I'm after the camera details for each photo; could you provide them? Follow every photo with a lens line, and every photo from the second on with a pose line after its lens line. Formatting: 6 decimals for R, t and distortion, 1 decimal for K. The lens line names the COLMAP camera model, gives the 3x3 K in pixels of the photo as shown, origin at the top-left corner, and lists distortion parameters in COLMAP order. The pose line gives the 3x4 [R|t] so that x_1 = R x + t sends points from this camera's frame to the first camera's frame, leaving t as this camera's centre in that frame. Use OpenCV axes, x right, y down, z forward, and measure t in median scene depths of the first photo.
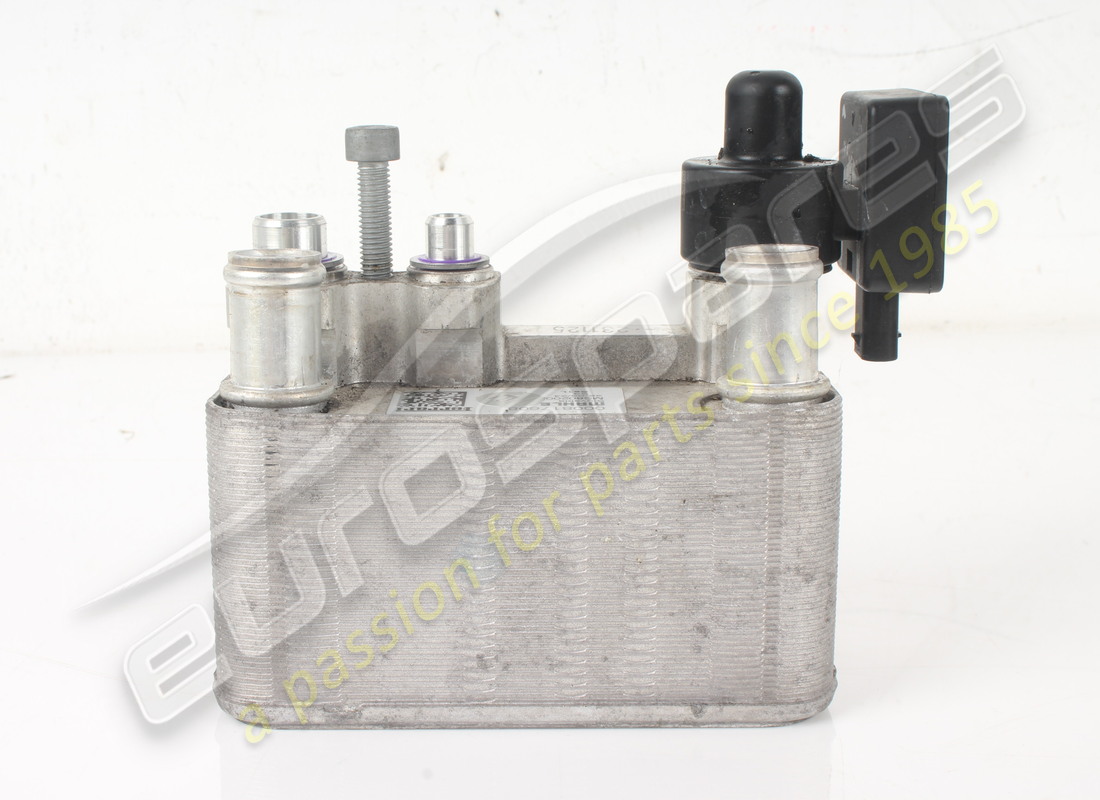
lens RADIAL K [[1742.2, 0, 569.3], [0, 1742.2, 397.9], [0, 0, 1]] dist [0.018923, 0.254086]
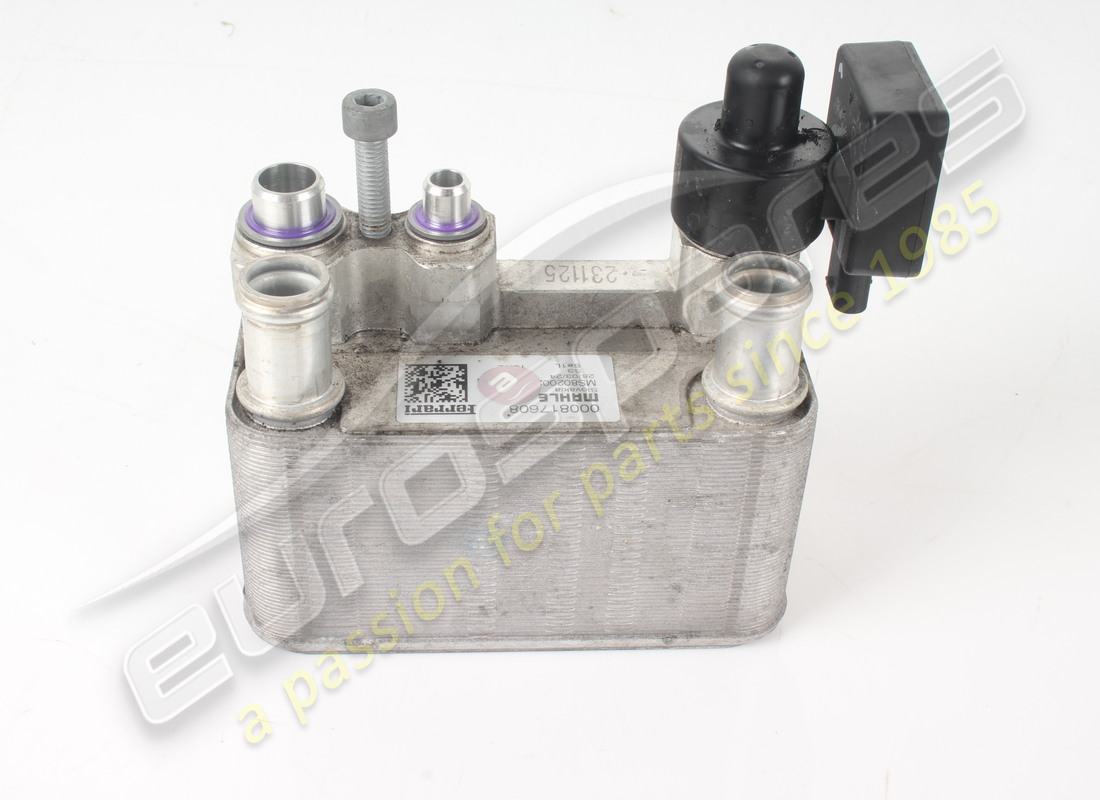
lens RADIAL K [[1531.6, 0, 550.0], [0, 1531.6, 400.0], [0, 0, 1]] dist [0.023918, 0.026578]
pose [[0.998761, 0.004571, 0.049553, -0.056669], [-0.025235, 0.904768, 0.425156, -0.399935], [-0.042891, -0.425879, 0.903763, 0.147380]]
